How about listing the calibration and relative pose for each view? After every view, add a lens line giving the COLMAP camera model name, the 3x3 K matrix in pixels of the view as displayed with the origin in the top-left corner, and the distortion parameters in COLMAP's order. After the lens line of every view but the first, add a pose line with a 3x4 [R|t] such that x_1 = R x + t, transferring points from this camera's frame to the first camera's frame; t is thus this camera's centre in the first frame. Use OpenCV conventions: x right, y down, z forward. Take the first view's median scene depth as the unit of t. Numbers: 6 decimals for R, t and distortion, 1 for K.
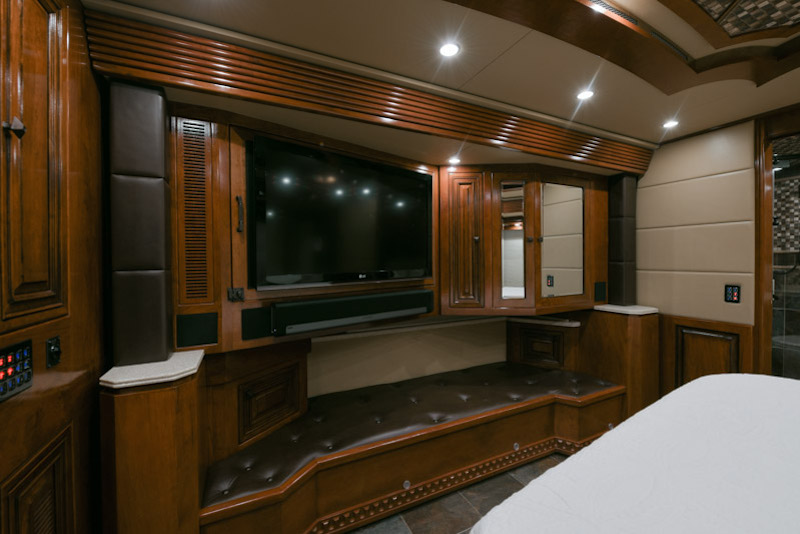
lens RADIAL K [[321.9, 0, 408.5], [0, 321.9, 262.1], [0, 0, 1]] dist [-0.010419, -0.000297]
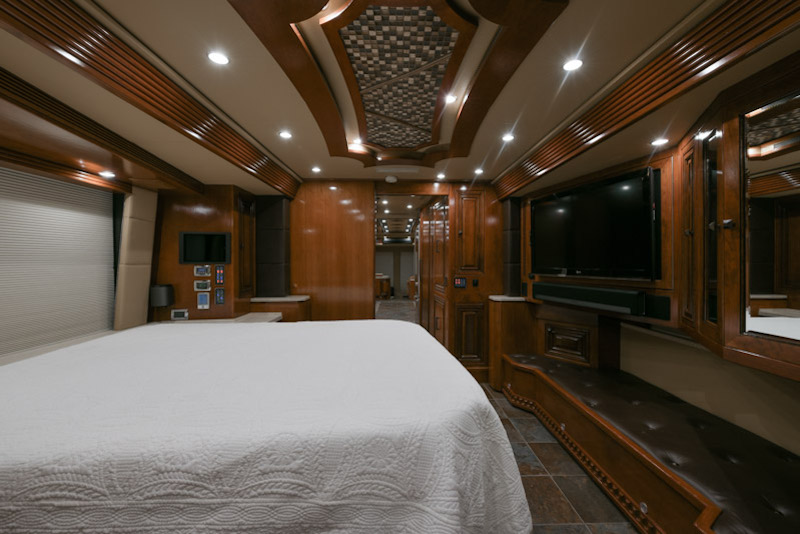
lens RADIAL K [[321.9, 0, 401.3], [0, 321.9, 263.2], [0, 0, 1]] dist [-0.010419, -0.000297]
pose [[-0.428711, 0.012855, -0.903350, 1.095510], [-0.003741, 0.999865, 0.016003, -0.010306], [0.903434, 0.010240, -0.428605, 0.698375]]
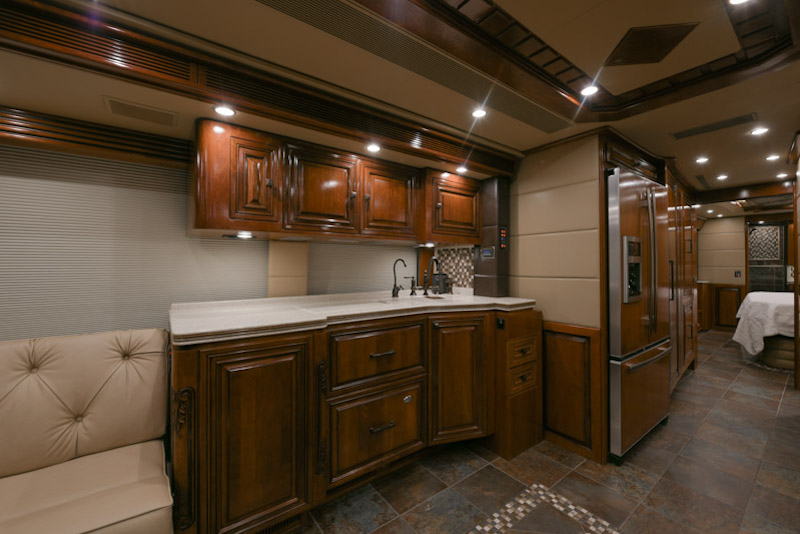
lens RADIAL K [[321.9, 0, 404.2], [0, 321.9, 264.3], [0, 0, 1]] dist [-0.010419, -0.000297]
pose [[0.982840, 0.003644, 0.184424, -2.255731], [-0.002267, 0.999968, -0.007677, 0.032407], [-0.184446, 0.007127, 0.982817, -1.166537]]
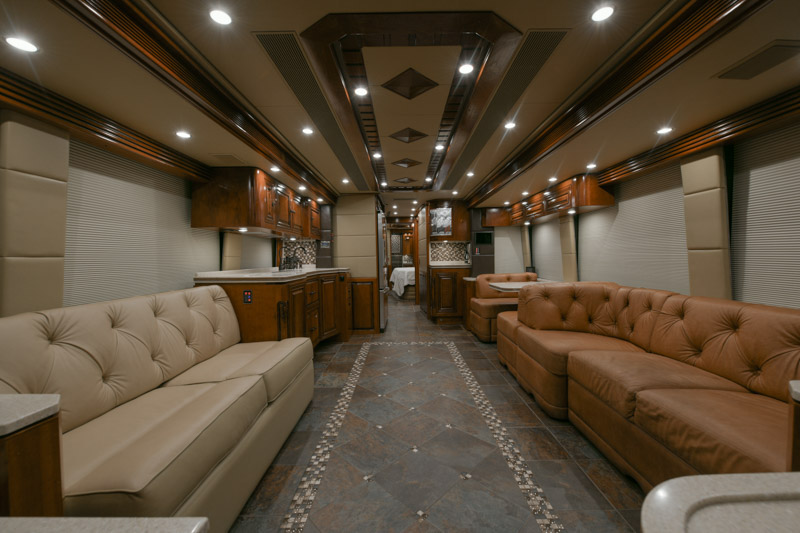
lens RADIAL K [[321.9, 0, 403.8], [0, 321.9, 265.1], [0, 0, 1]] dist [-0.010419, -0.000297]
pose [[0.436622, -0.022247, 0.899370, -3.425013], [0.013931, 0.999742, 0.017967, 0.088022], [-0.899537, 0.004685, 0.436819, -1.491030]]
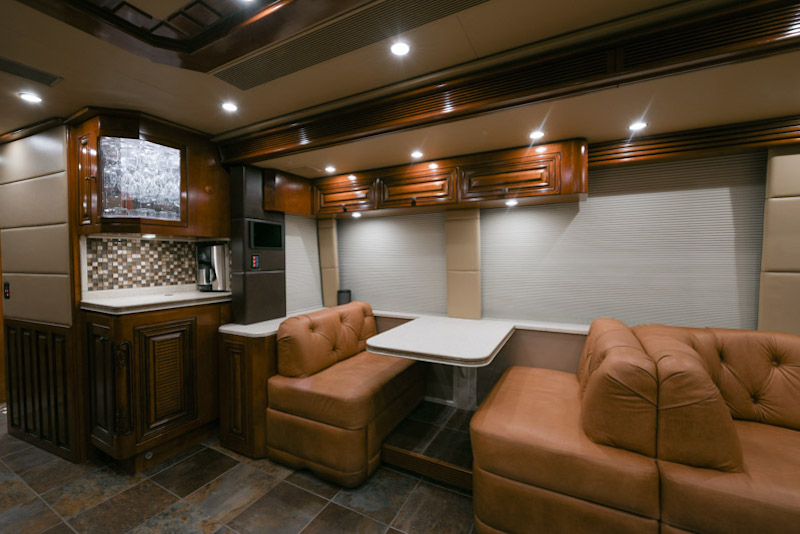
lens RADIAL K [[321.9, 0, 398.6], [0, 321.9, 263.4], [0, 0, 1]] dist [-0.010419, -0.000297]
pose [[-0.597414, -0.006391, 0.801908, -2.192727], [0.013808, 0.999738, 0.018254, 0.023473], [-0.801814, 0.021978, -0.597169, -0.706404]]
